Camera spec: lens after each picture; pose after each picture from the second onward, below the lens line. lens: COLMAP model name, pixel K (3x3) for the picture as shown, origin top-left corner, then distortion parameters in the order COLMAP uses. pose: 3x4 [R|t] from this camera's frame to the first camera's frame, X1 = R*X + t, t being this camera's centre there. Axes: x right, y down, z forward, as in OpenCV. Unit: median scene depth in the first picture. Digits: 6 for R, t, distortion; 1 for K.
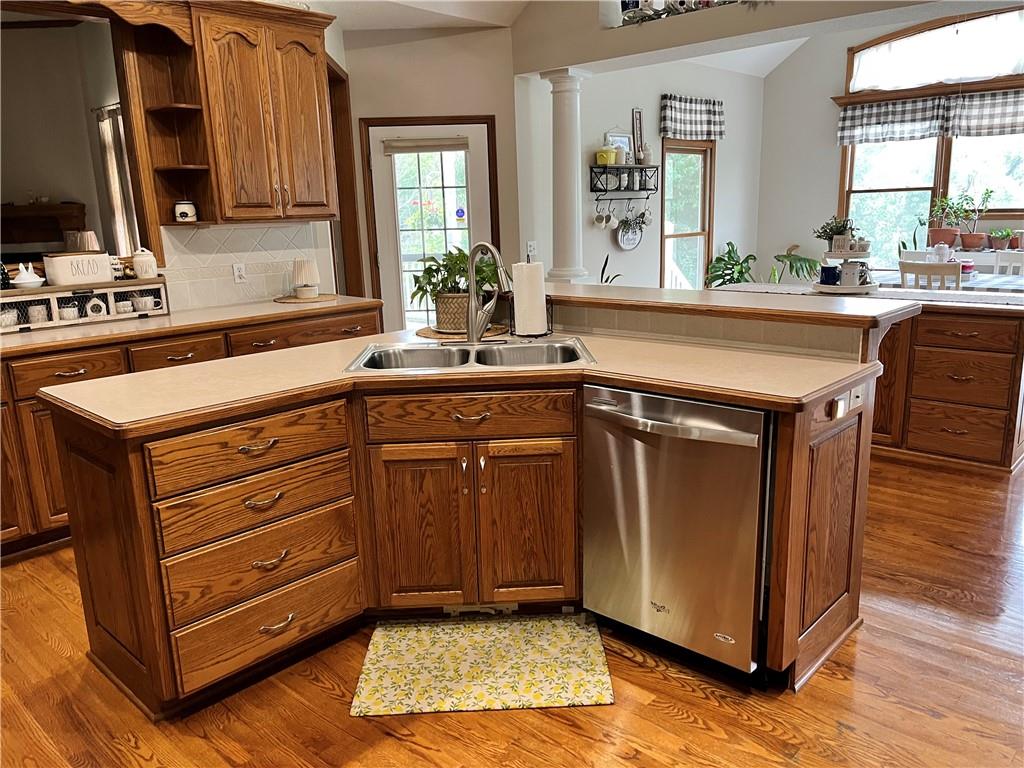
lens RADIAL K [[777.2, 0, 512.0], [0, 777.2, 384.0], [0, 0, 1]] dist [0.089786, -0.122647]
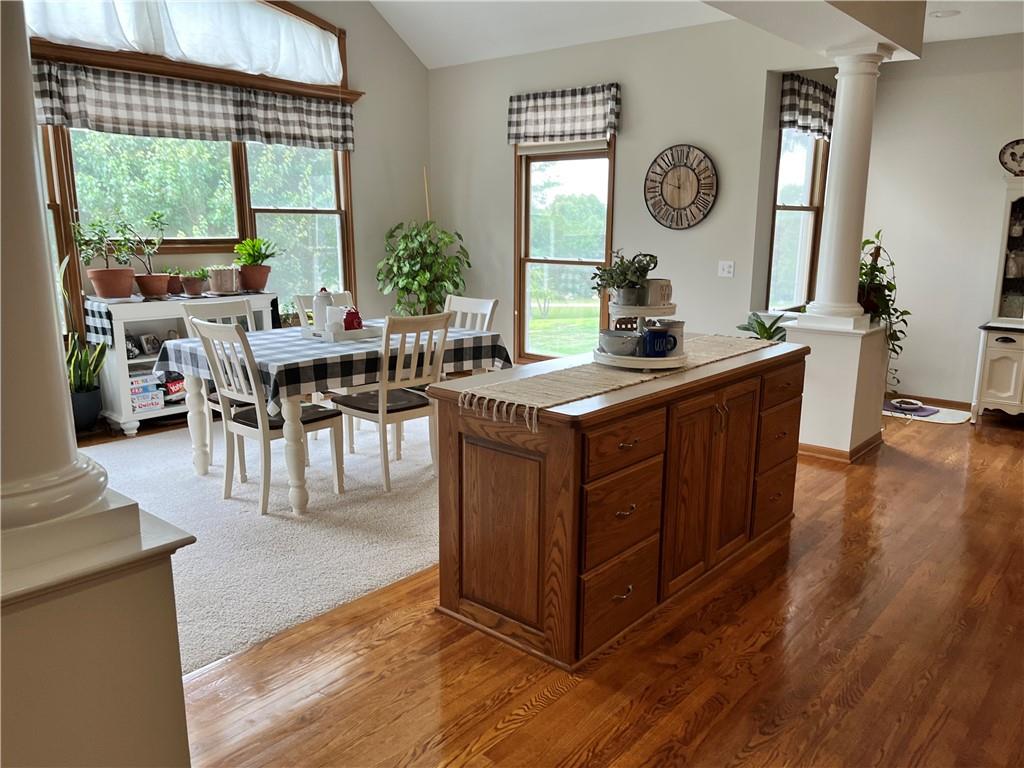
lens RADIAL K [[777.2, 0, 512.0], [0, 777.2, 384.0], [0, 0, 1]] dist [0.089786, -0.122647]
pose [[-0.042539, -0.174785, 0.983687, -0.132680], [0.214602, 0.959999, 0.179856, -0.148615], [-0.975775, 0.218752, -0.003328, 0.687733]]
